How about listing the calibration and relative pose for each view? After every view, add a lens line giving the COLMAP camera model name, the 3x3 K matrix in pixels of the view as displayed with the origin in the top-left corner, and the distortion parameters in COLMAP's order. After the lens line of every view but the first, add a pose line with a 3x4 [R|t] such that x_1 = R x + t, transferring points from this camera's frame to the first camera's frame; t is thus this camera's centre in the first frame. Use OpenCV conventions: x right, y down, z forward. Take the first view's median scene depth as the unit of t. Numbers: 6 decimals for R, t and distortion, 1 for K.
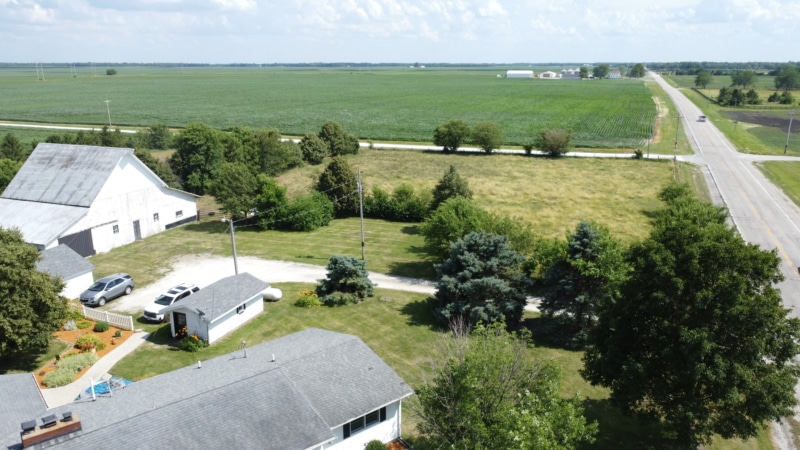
lens RADIAL K [[609.1, 0, 406.9], [0, 609.1, 216.5], [0, 0, 1]] dist [0.014814, -0.011558]
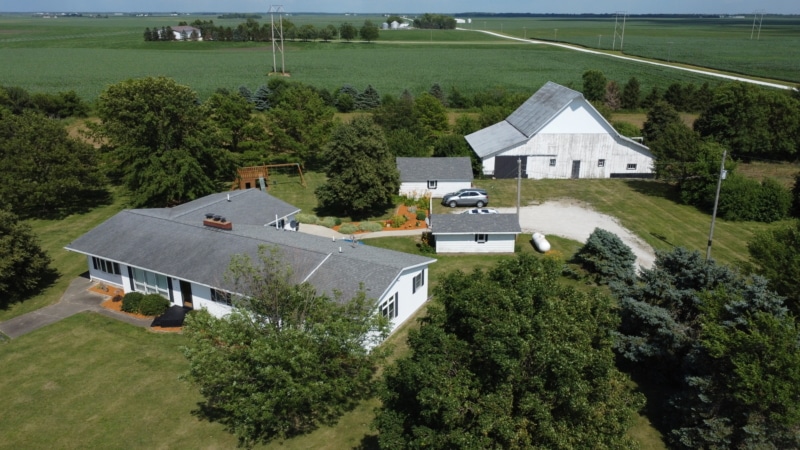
lens RADIAL K [[609.1, 0, 402.2], [0, 609.1, 225.7], [0, 0, 1]] dist [0.014814, -0.011558]
pose [[0.380055, 0.301258, -0.874529, 0.432254], [-0.228102, 0.946799, 0.227024, -0.060378], [0.896397, 0.113200, 0.428554, 0.273427]]
